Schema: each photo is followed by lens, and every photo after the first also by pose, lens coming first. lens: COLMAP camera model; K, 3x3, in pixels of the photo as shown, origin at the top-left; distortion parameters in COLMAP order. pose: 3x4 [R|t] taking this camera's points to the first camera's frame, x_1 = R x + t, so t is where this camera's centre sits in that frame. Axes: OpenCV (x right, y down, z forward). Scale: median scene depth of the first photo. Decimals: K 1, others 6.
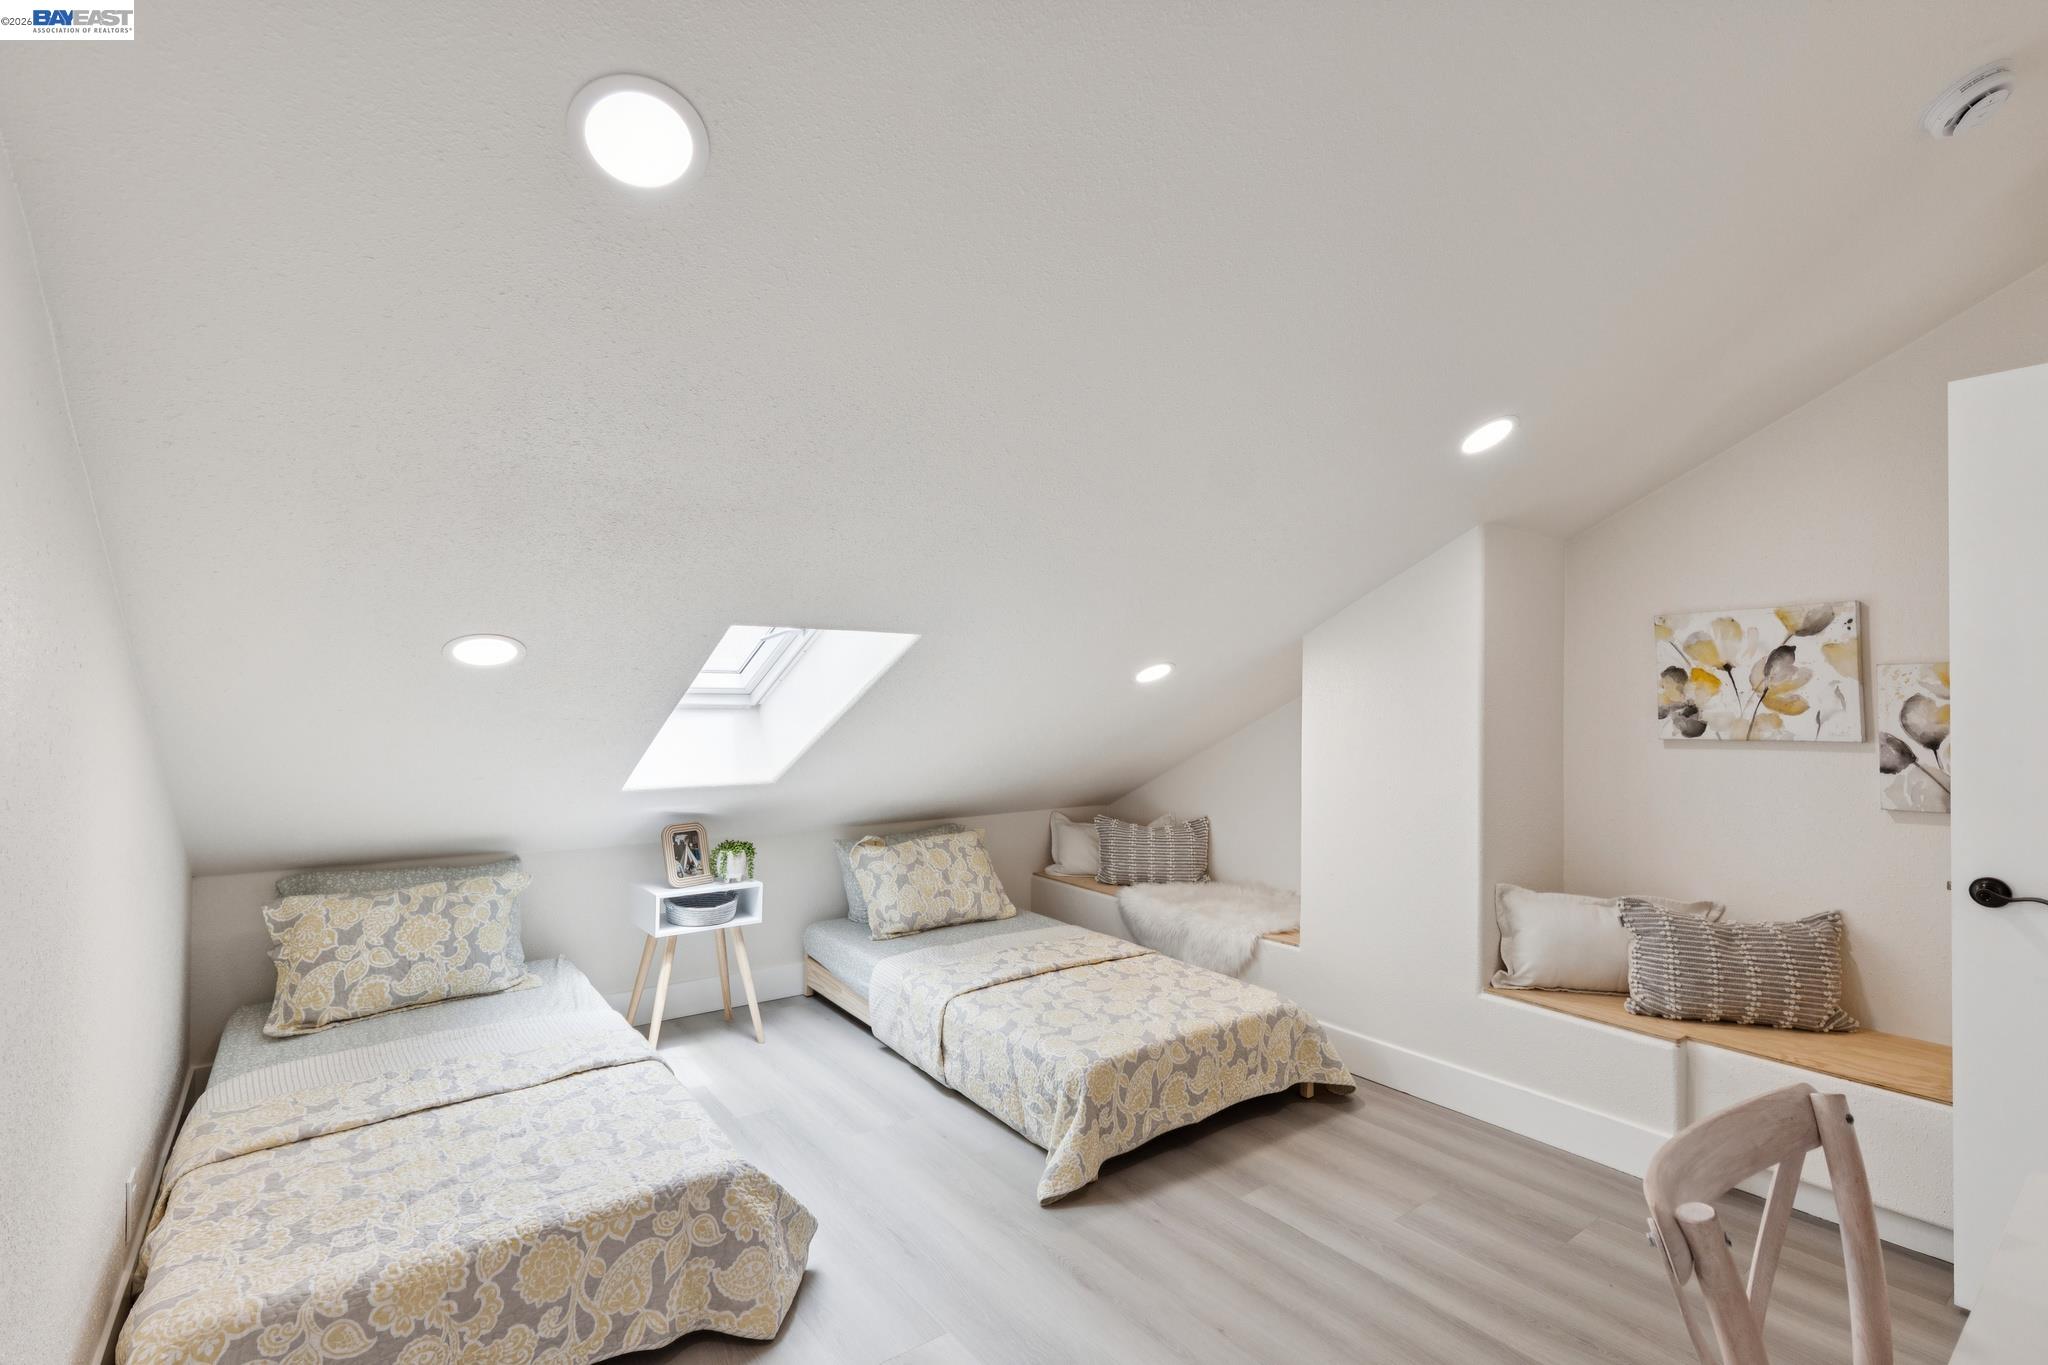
lens RADIAL K [[950.0, 0, 1023.3], [0, 950.0, 687.3], [0, 0, 1]] dist [0.001399, -0.000316]
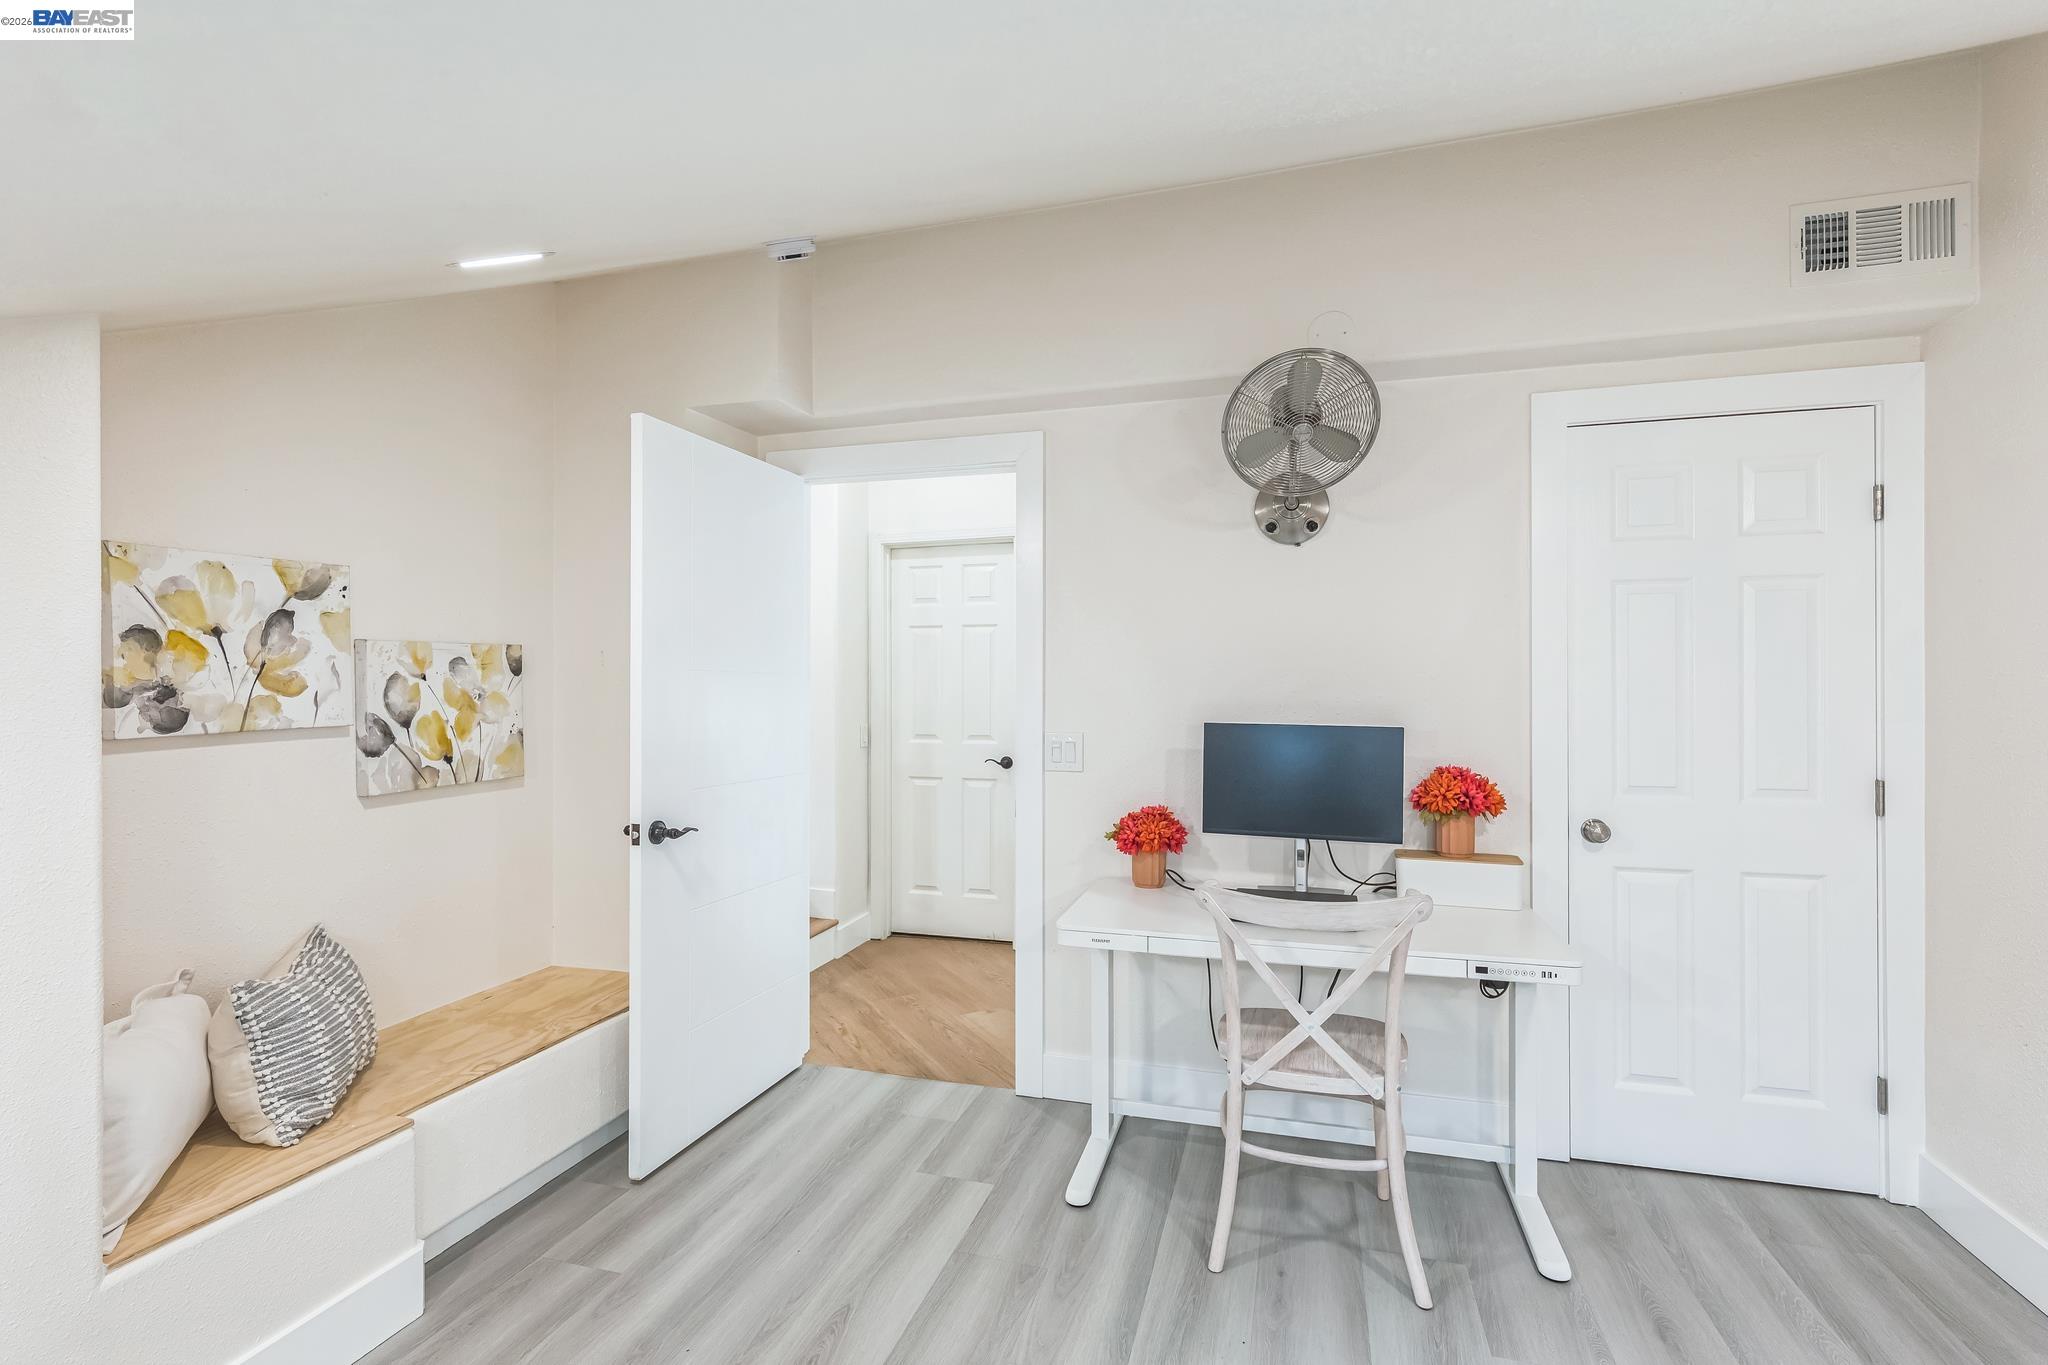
lens RADIAL K [[950.0, 0, 1022.8], [0, 950.0, 680.0], [0, 0, 1]] dist [0.001399, -0.000316]
pose [[-0.593308, 0.004969, 0.804960, -0.200285], [-0.006272, 0.999922, -0.010796, 0.019724], [-0.804951, -0.011454, -0.593231, 0.960414]]
